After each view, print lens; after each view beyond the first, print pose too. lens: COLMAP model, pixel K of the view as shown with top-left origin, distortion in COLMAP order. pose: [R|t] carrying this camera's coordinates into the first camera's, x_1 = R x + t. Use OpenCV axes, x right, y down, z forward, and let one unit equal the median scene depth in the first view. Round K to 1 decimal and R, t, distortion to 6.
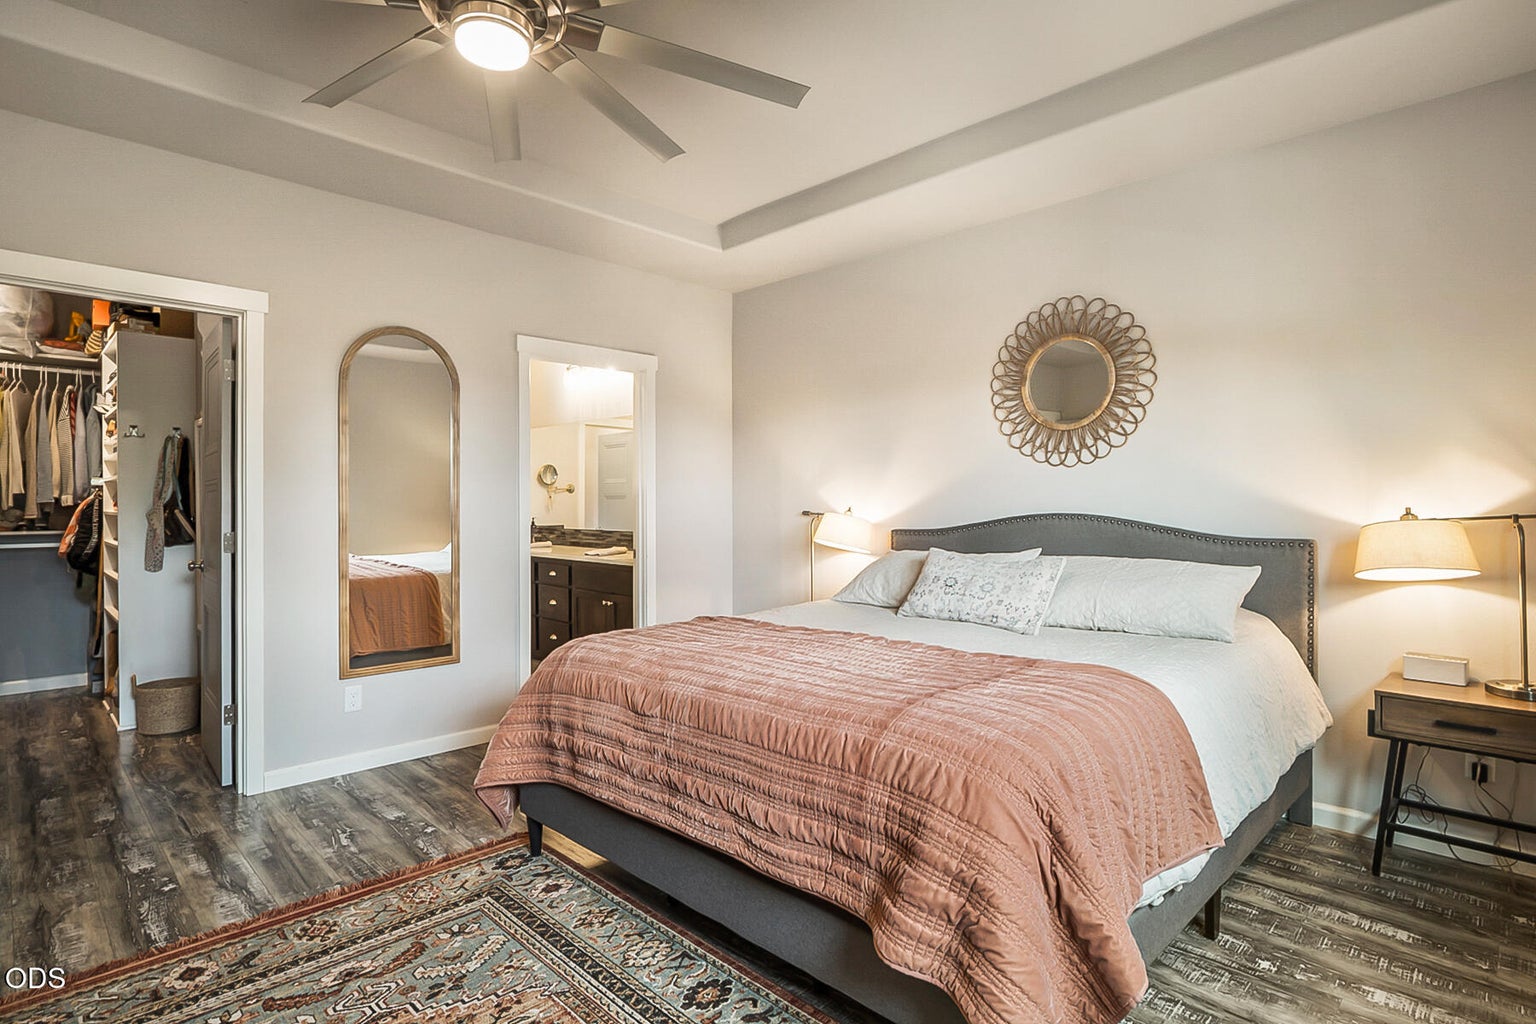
lens RADIAL K [[784.2, 0, 762.3], [0, 784.2, 510.8], [0, 0, 1]] dist [-0.018406, 0.008952]
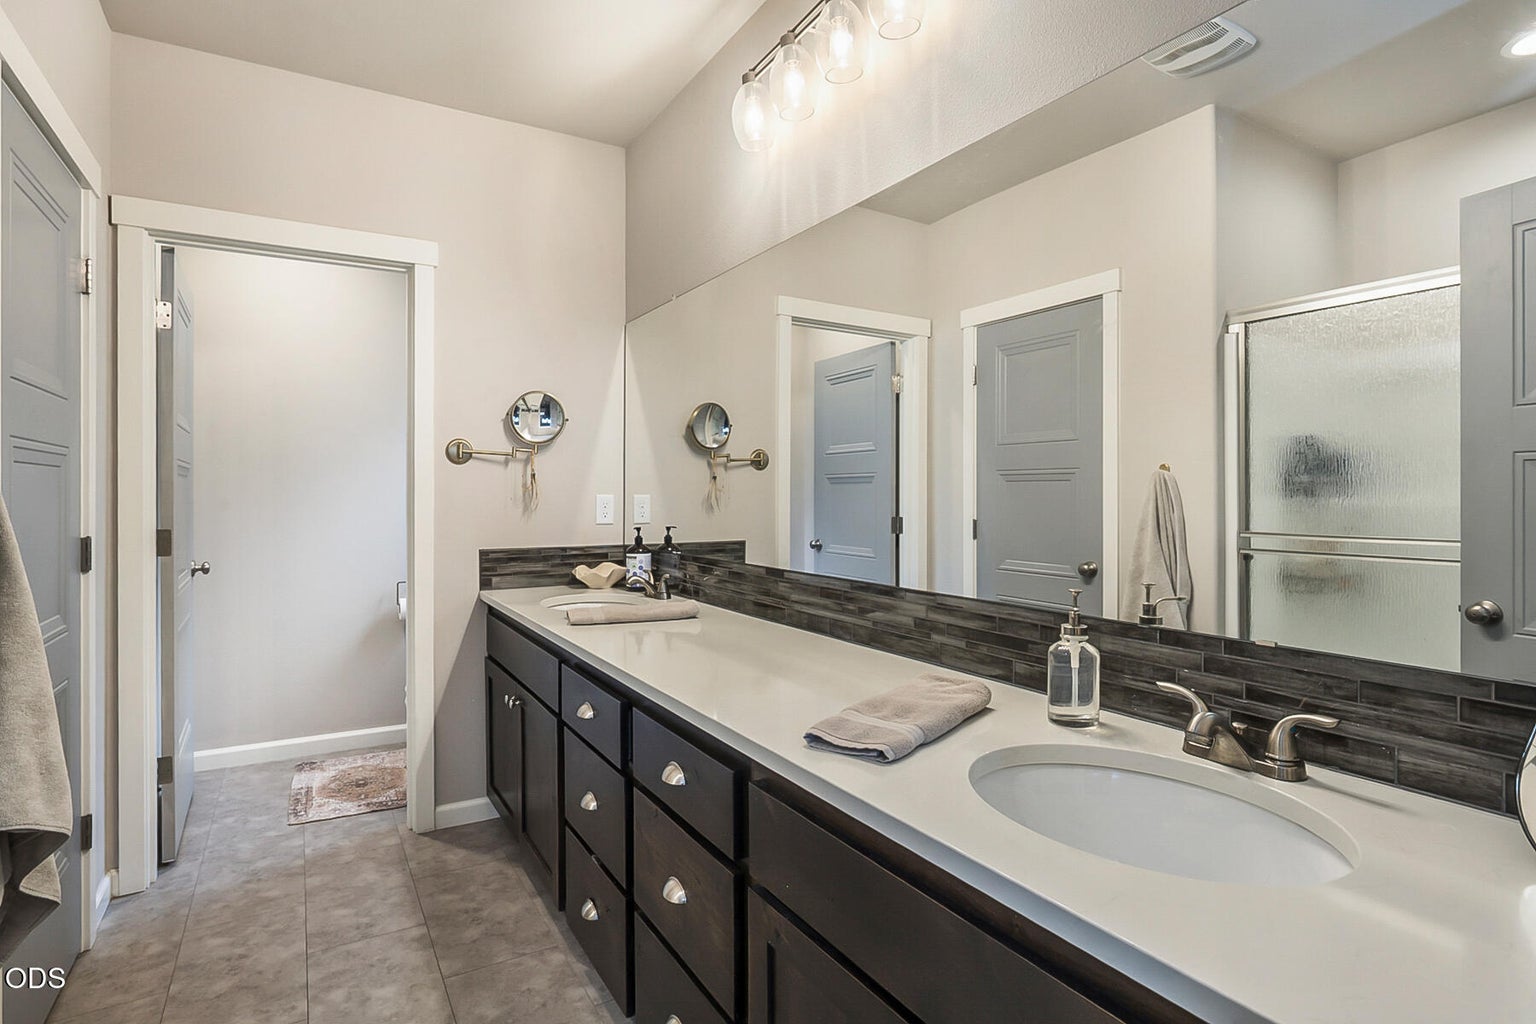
lens RADIAL K [[784.2, 0, 769.8], [0, 784.2, 505.0], [0, 0, 1]] dist [-0.018406, 0.008952]
pose [[0.970749, 0.002409, -0.240085, -0.137540], [-0.001013, 0.999982, 0.005941, -0.005331], [0.240095, -0.005524, 0.970734, 0.589184]]
